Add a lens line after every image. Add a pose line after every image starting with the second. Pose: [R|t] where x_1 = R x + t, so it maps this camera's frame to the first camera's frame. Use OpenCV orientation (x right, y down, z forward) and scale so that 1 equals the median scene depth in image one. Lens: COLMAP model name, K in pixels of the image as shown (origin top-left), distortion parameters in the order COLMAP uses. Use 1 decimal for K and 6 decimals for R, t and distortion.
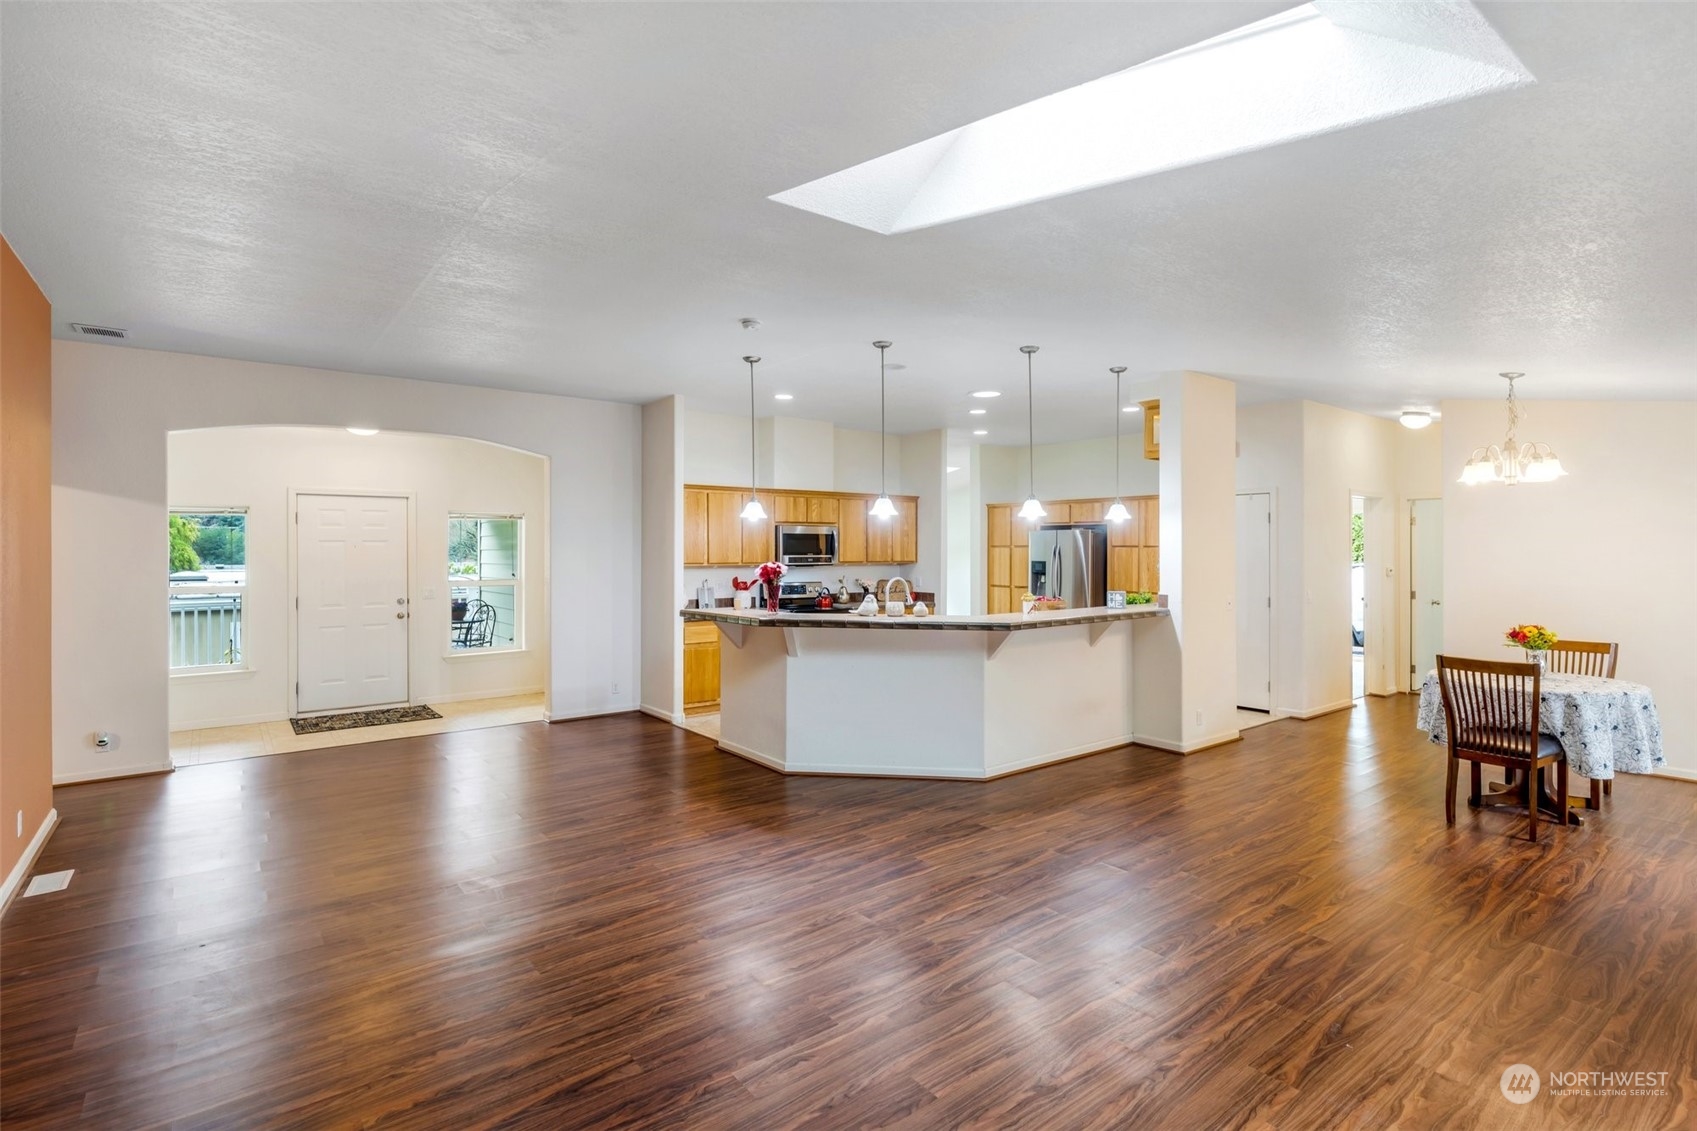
lens RADIAL K [[818.0, 0, 843.7], [0, 818.0, 549.0], [0, 0, 1]] dist [0.001076, -0.000023]
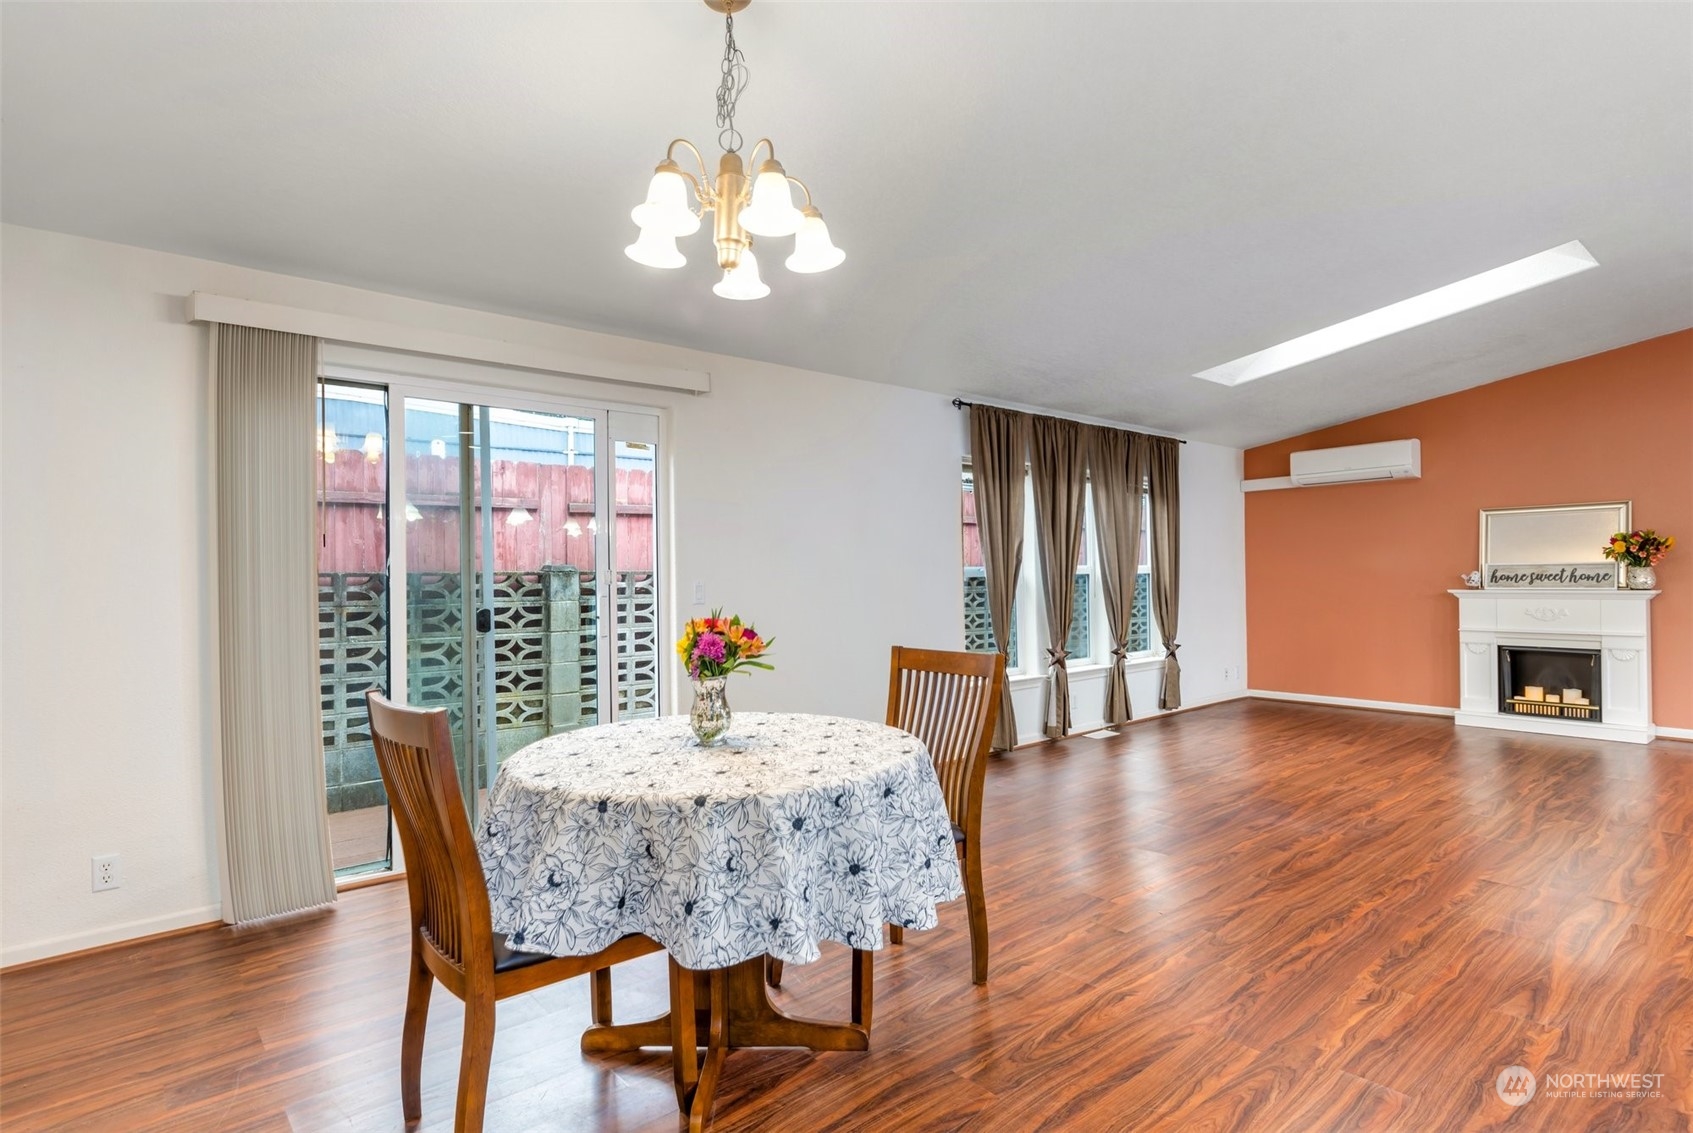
lens RADIAL K [[882.3, 0, 854.8], [0, 882.3, 569.5], [0, 0, 1]] dist [0.015242, -0.000256]
pose [[-0.997451, 0.014597, -0.069852, 1.103746], [0.015275, 0.999841, -0.009189, 0.100847], [0.069706, -0.010233, -0.997515, 1.998649]]
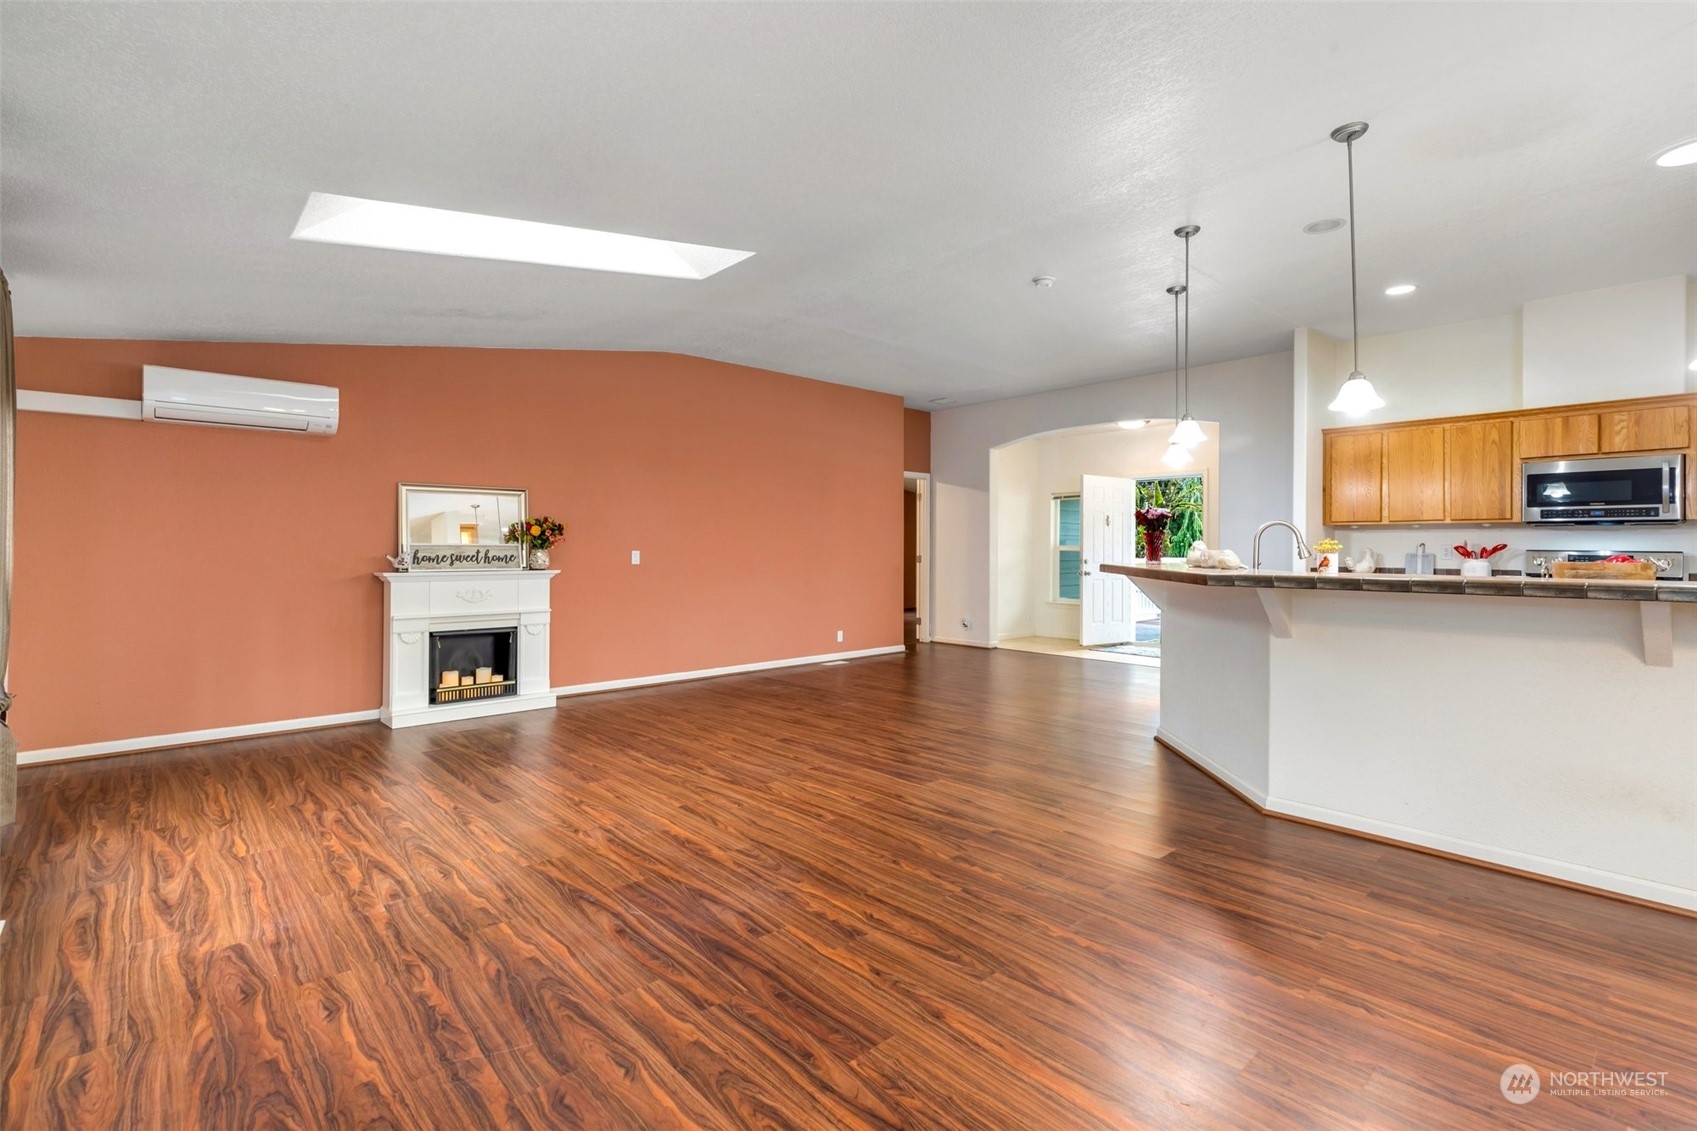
lens RADIAL K [[769.9, 0, 853.1], [0, 769.9, 551.4], [0, 0, 1]] dist [0.003997, 0.000392]
pose [[0.090396, 0.005419, -0.995891, 1.190284], [-0.001786, 0.999984, 0.005279, 0.097422], [0.995904, 0.001302, 0.090404, 0.918174]]
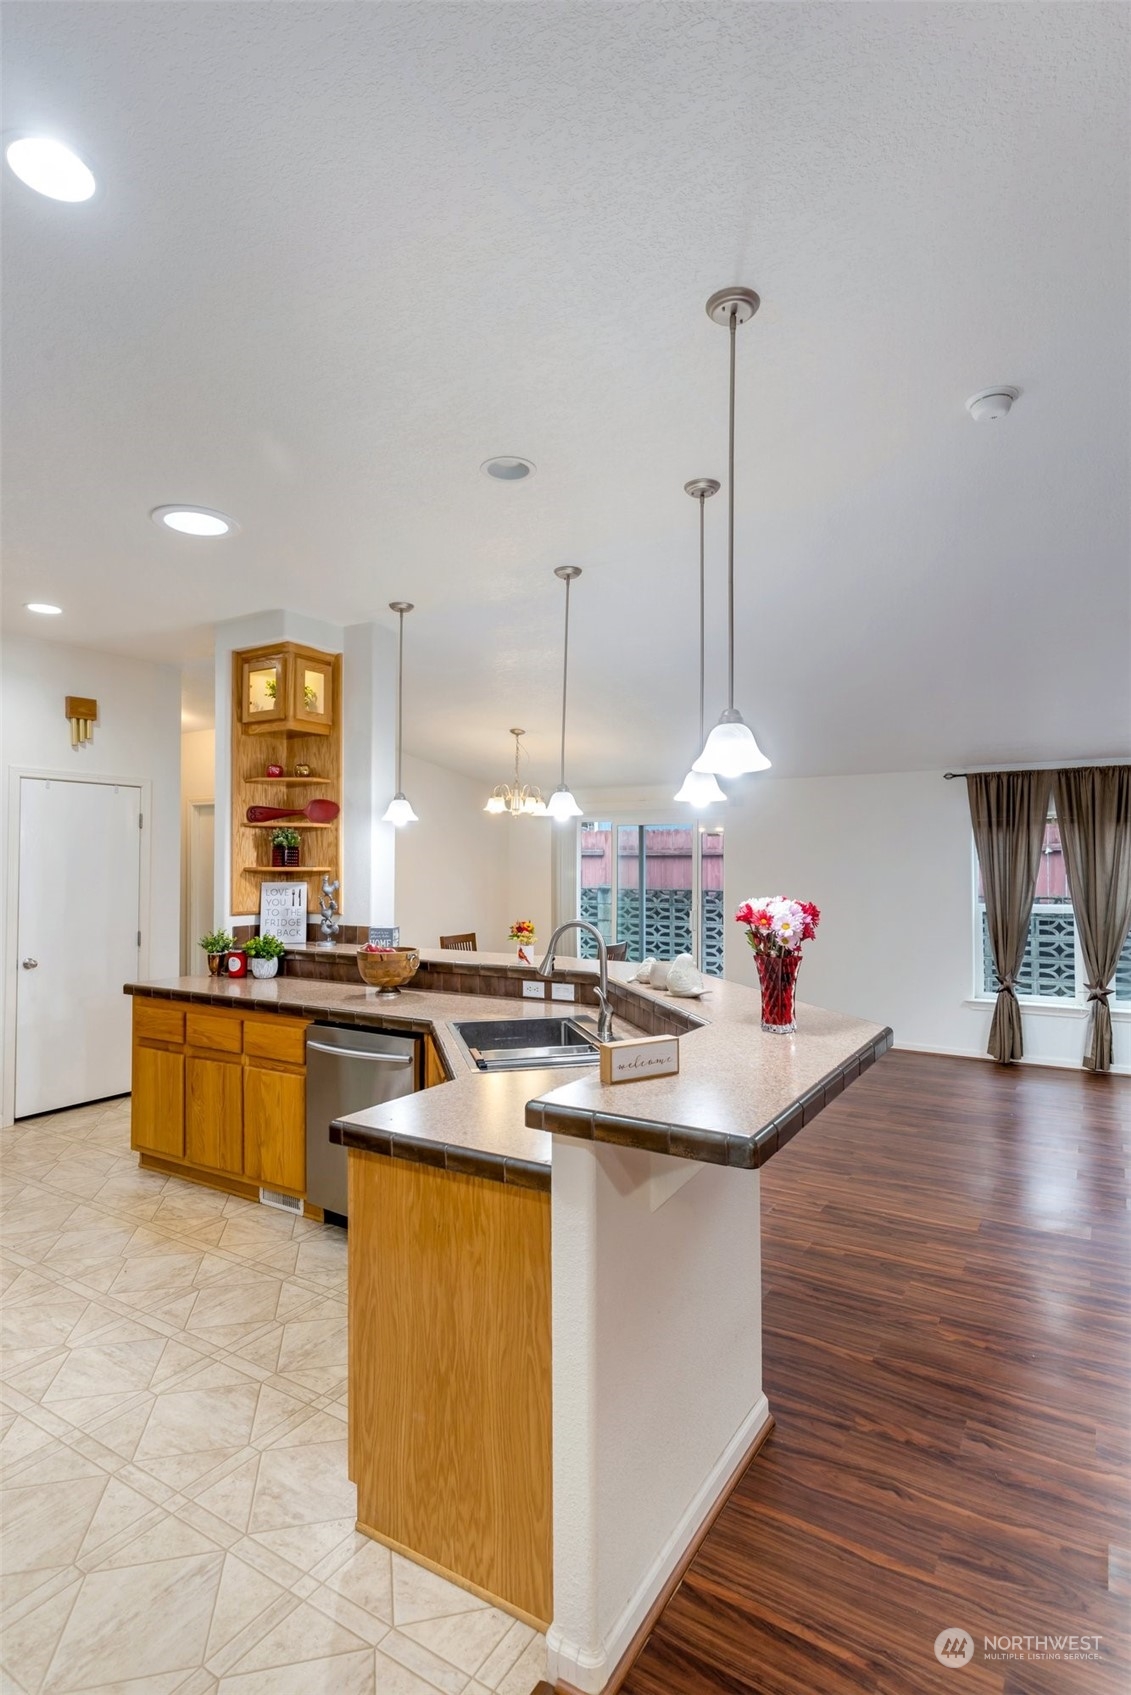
lens RADIAL K [[861.1, 0, 565.5], [0, 861.1, 847.5], [0, 0, 1]] dist [-0.002087, 0.000020]
pose [[-0.350828, 0.019202, 0.936243, -0.690583], [-0.003346, 0.999758, -0.021759, 0.002964], [-0.936434, -0.010766, -0.350679, 1.962274]]
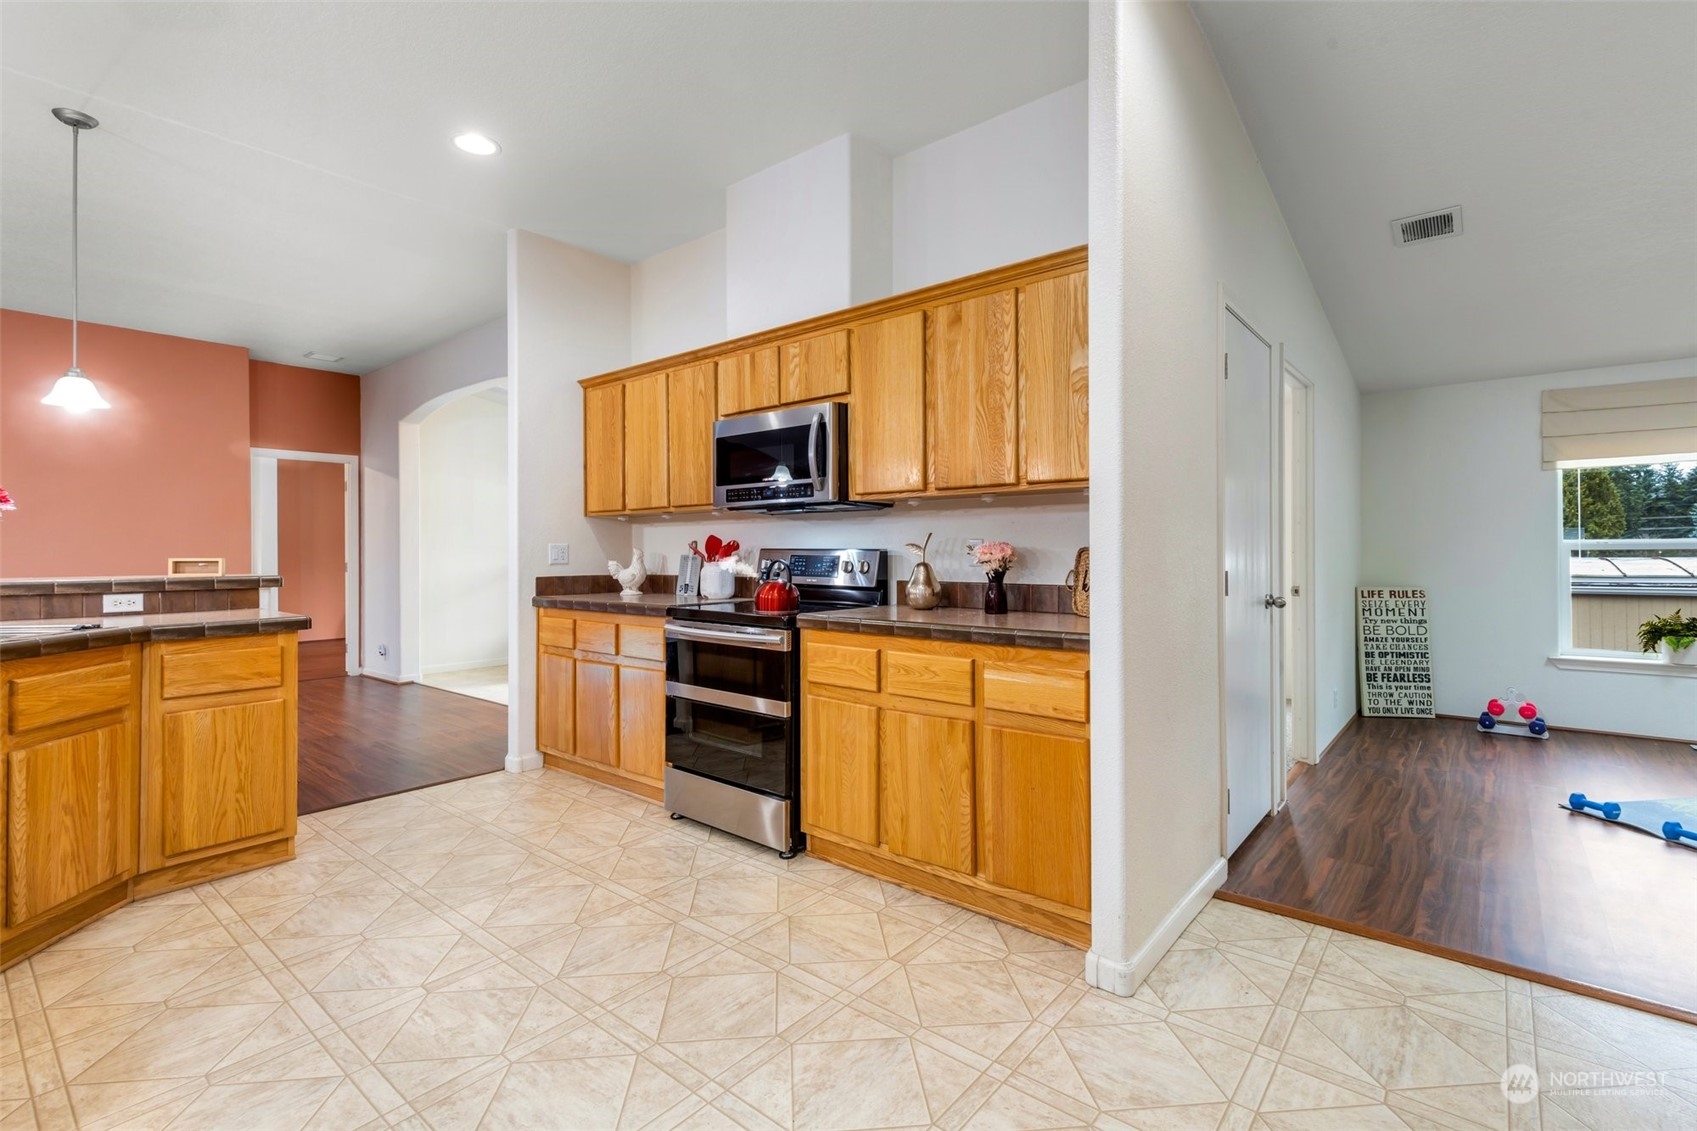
lens RADIAL K [[769.9, 0, 853.1], [0, 769.9, 551.4], [0, 0, 1]] dist [0.003997, 0.000392]
pose [[0.224637, -0.000720, -0.974442, 0.848339], [0.007277, 0.999973, 0.000939, 0.103943], [0.974415, -0.007302, 0.224636, 2.294464]]
